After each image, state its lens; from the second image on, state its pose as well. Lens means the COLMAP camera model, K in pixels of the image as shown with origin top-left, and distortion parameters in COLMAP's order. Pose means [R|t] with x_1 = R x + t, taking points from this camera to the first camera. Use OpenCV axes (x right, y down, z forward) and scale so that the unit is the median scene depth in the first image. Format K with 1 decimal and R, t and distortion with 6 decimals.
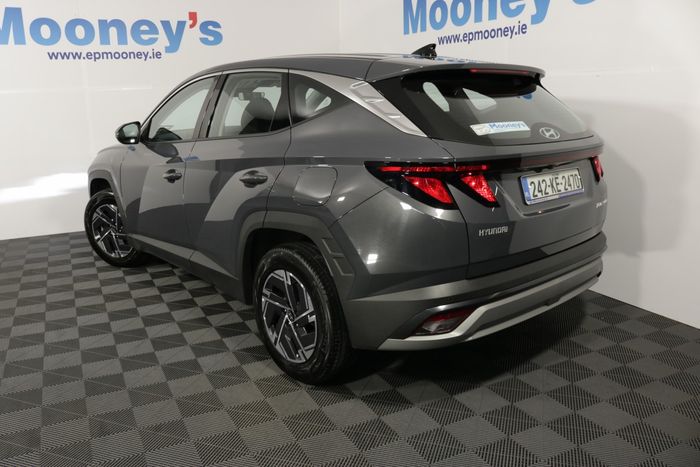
lens RADIAL K [[568.5, 0, 350.0], [0, 568.5, 233.5], [0, 0, 1]] dist [-0.159501, 0.096709]
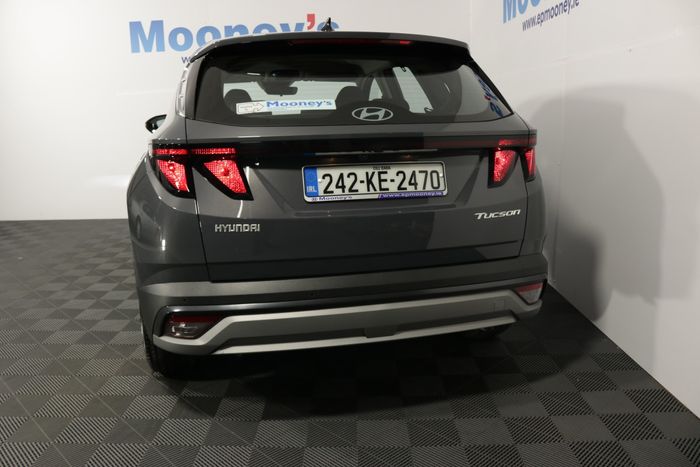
lens RADIAL K [[568.5, 0, 350.0], [0, 568.5, 233.5], [0, 0, 1]] dist [-0.159501, 0.096709]
pose [[0.882181, 0.096419, -0.460934, 0.641085], [-0.106344, 0.994319, 0.004462, -0.014468], [0.458746, 0.045081, 0.887423, 0.274476]]
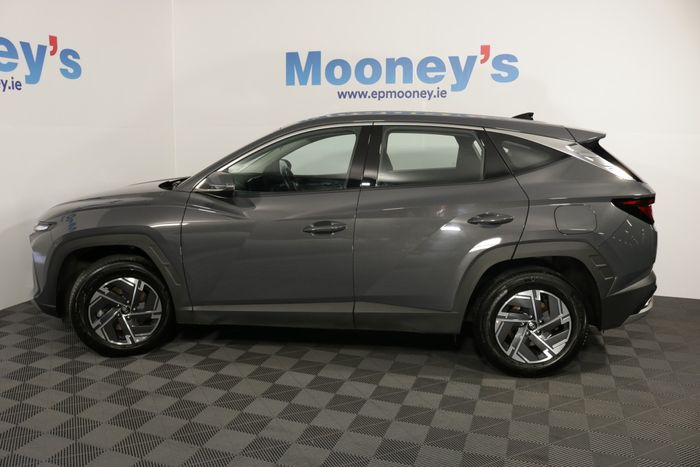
lens RADIAL K [[568.5, 0, 350.0], [0, 568.5, 233.5], [0, 0, 1]] dist [-0.159501, 0.096709]
pose [[0.721396, -0.090595, 0.686571, -1.173349], [0.144183, 0.989329, -0.020952, -0.082748], [-0.677347, 0.114107, 0.726761, 0.360033]]
